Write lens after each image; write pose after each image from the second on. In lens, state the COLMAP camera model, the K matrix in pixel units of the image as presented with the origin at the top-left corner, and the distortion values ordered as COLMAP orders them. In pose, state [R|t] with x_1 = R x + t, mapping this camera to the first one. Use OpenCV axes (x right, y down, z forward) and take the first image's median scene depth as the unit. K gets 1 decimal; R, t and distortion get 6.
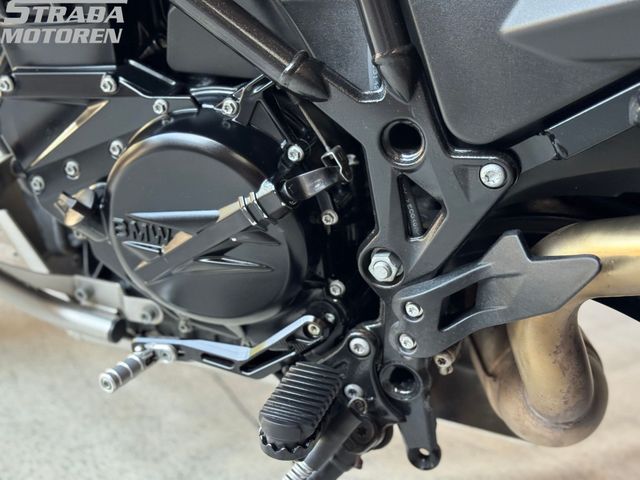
lens RADIAL K [[949.5, 0, 319.0], [0, 949.5, 243.2], [0, 0, 1]] dist [0.123274, 0.000000]
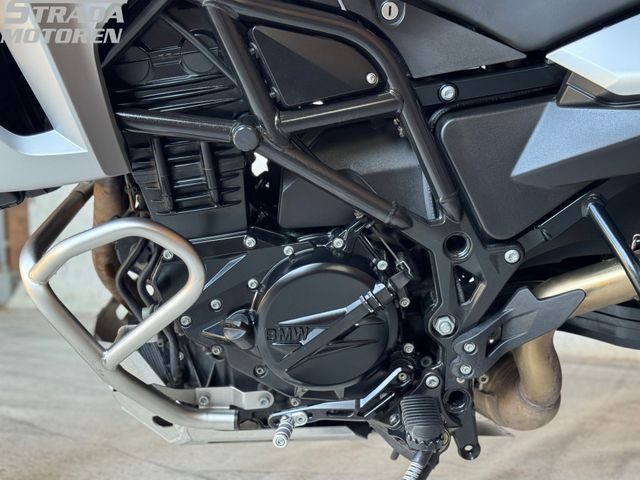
lens RADIAL K [[949.5, 0, 320.3], [0, 949.5, 237.2], [0, 0, 1]] dist [0.123274, 0.000000]
pose [[0.921773, -0.134944, 0.363490, -0.702389], [0.197642, 0.970071, -0.141066, 0.066184], [-0.333575, 0.201872, 0.920856, -0.460084]]
